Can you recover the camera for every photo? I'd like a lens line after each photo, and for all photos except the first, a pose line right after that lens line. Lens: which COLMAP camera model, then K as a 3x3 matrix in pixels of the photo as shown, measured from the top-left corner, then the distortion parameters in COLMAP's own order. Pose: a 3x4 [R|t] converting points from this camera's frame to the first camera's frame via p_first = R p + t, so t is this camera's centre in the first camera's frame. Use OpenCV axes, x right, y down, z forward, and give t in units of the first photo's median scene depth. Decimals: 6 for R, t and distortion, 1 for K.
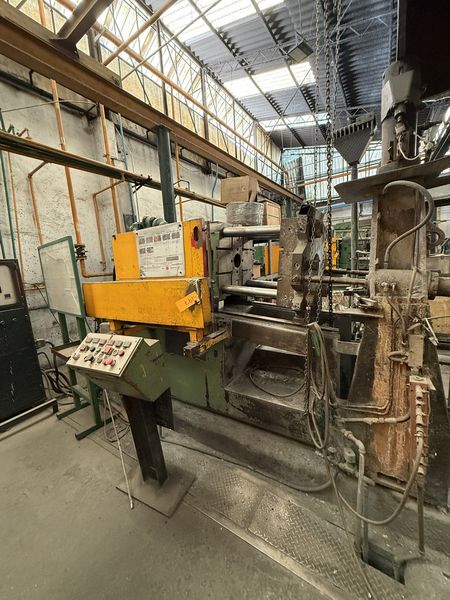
lens RADIAL K [[239.3, 0, 223.9], [0, 239.3, 298.4], [0, 0, 1]] dist [0.000252, -0.000342]
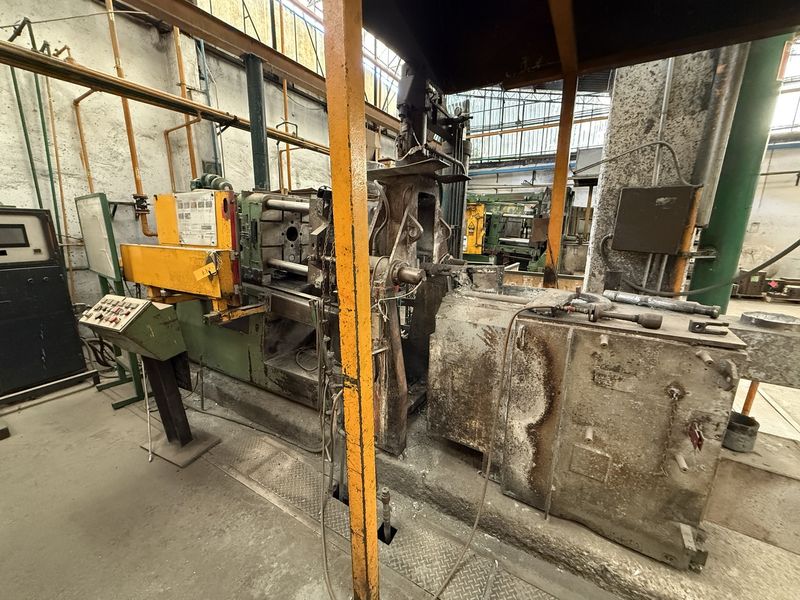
lens RADIAL K [[319.1, 0, 400.0], [0, 319.1, 300.9], [0, 0, 1]] dist [0.000252, -0.000342]
pose [[0.995055, 0.072223, 0.068193, 0.261220], [-0.077085, 0.994452, 0.071583, -0.010597], [-0.062645, -0.076485, 0.995101, -0.196003]]
